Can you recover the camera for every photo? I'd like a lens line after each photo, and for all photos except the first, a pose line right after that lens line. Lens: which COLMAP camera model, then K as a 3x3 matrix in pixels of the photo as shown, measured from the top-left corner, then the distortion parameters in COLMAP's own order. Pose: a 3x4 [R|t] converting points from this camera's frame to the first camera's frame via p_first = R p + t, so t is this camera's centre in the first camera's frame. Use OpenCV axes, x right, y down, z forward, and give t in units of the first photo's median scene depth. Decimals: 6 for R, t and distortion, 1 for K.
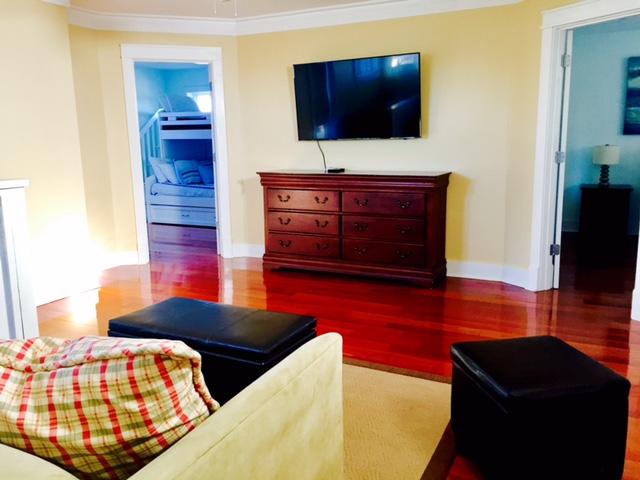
lens RADIAL K [[544.5, 0, 320.0], [0, 544.5, 240.0], [0, 0, 1]] dist [0.005821, -0.002311]
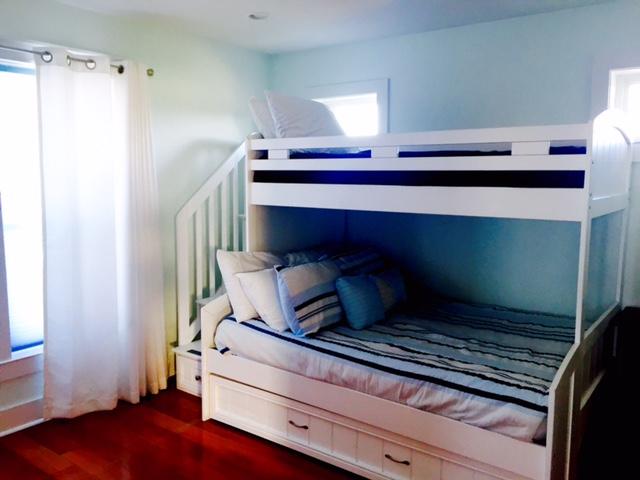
lens RADIAL K [[544.5, 0, 320.0], [0, 544.5, 240.0], [0, 0, 1]] dist [0.005821, -0.002311]
pose [[0.982614, 0.042231, -0.180792, -0.168969], [-0.054045, 0.996678, -0.060924, -0.139345], [0.177619, 0.069636, 0.981633, 0.625688]]
